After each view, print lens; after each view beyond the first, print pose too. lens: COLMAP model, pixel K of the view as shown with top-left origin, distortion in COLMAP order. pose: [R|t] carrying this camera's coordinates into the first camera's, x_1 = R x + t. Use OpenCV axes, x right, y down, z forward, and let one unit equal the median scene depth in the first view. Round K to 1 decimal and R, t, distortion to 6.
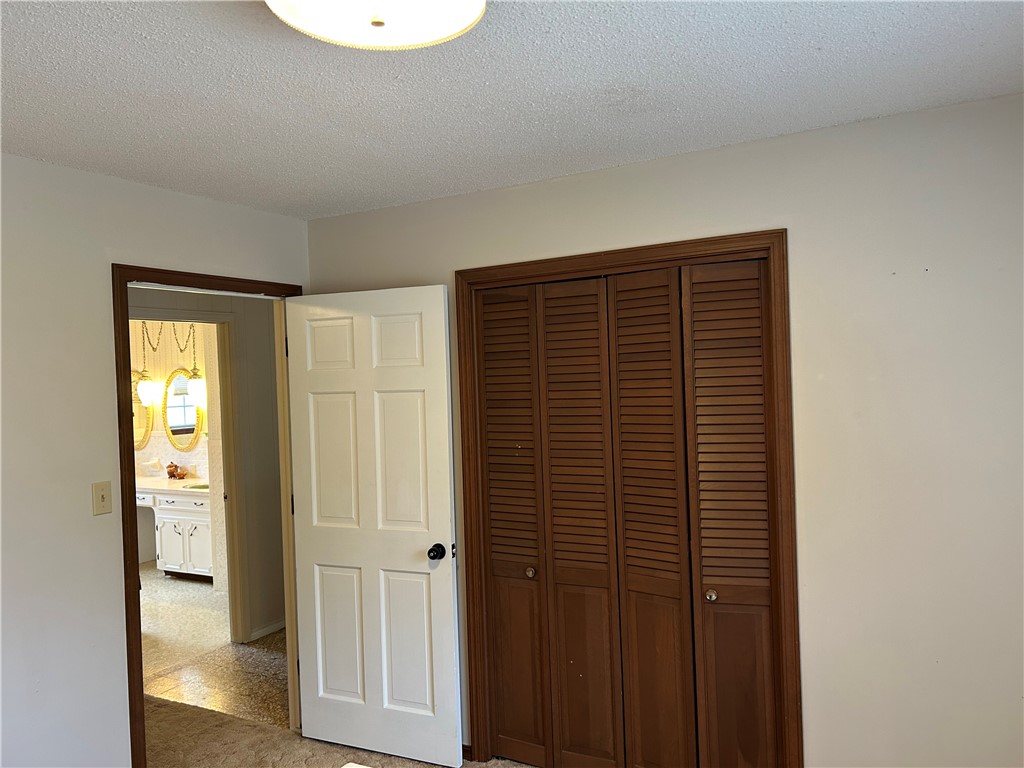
lens RADIAL K [[766.6, 0, 511.8], [0, 766.6, 387.8], [0, 0, 1]] dist [0.014923, 0.004593]
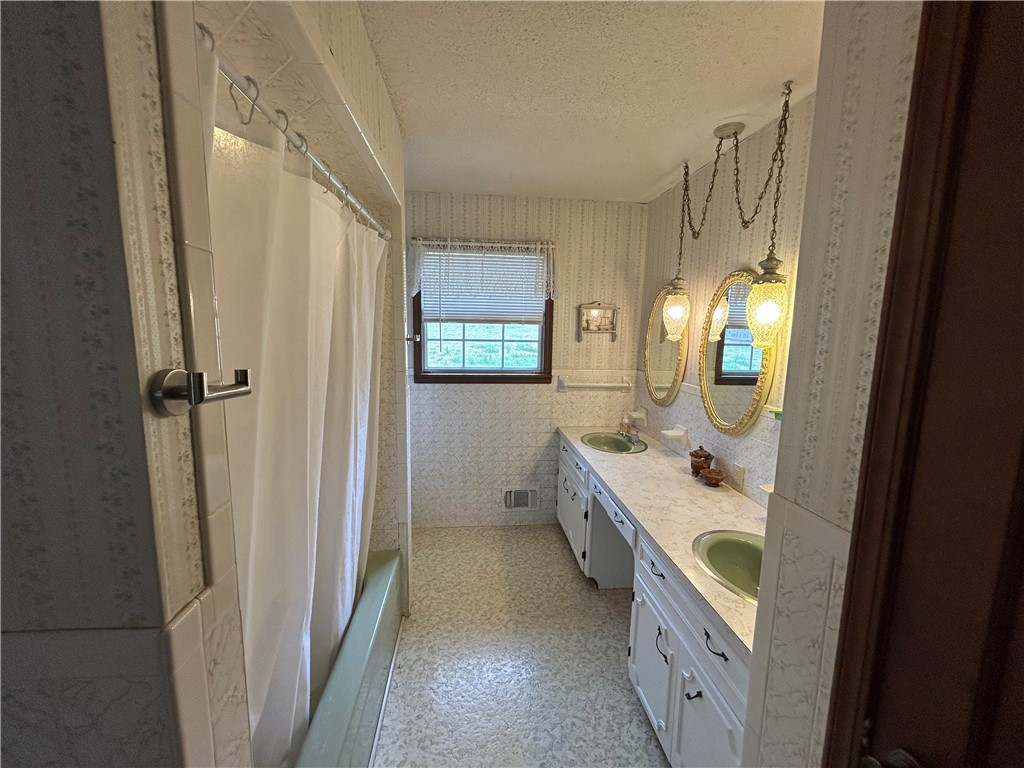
lens RADIAL K [[412.8, 0, 510.4], [0, 412.8, 381.1], [0, 0, 1]] dist [-0.003181, 0.000363]
pose [[0.564358, 0.155963, -0.810664, -0.290069], [-0.053644, 0.986845, 0.152513, 0.013403], [0.823785, -0.042585, 0.565300, 0.728578]]
